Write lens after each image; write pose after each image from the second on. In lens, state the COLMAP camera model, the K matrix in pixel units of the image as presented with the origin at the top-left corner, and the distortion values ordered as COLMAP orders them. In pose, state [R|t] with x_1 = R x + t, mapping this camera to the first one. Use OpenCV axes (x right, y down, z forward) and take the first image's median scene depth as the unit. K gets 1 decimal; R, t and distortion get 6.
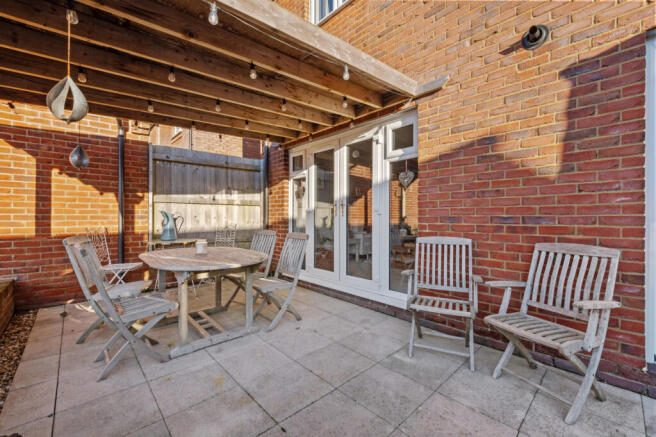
lens RADIAL K [[277.5, 0, 323.8], [0, 277.5, 218.0], [0, 0, 1]] dist [-0.009988, 0.000327]
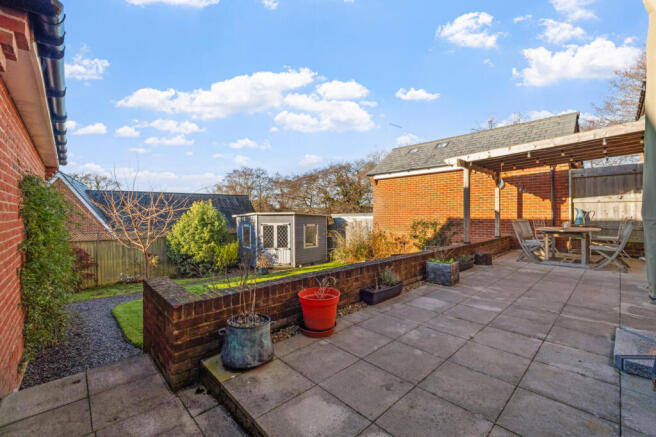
lens RADIAL K [[277.5, 0, 332.2], [0, 277.5, 214.3], [0, 0, 1]] dist [-0.009988, 0.000327]
pose [[0.008510, 0.011507, -0.999898, 1.219883], [0.009327, 0.999889, 0.011586, -0.019280], [0.999920, -0.009424, 0.008401, -0.589420]]
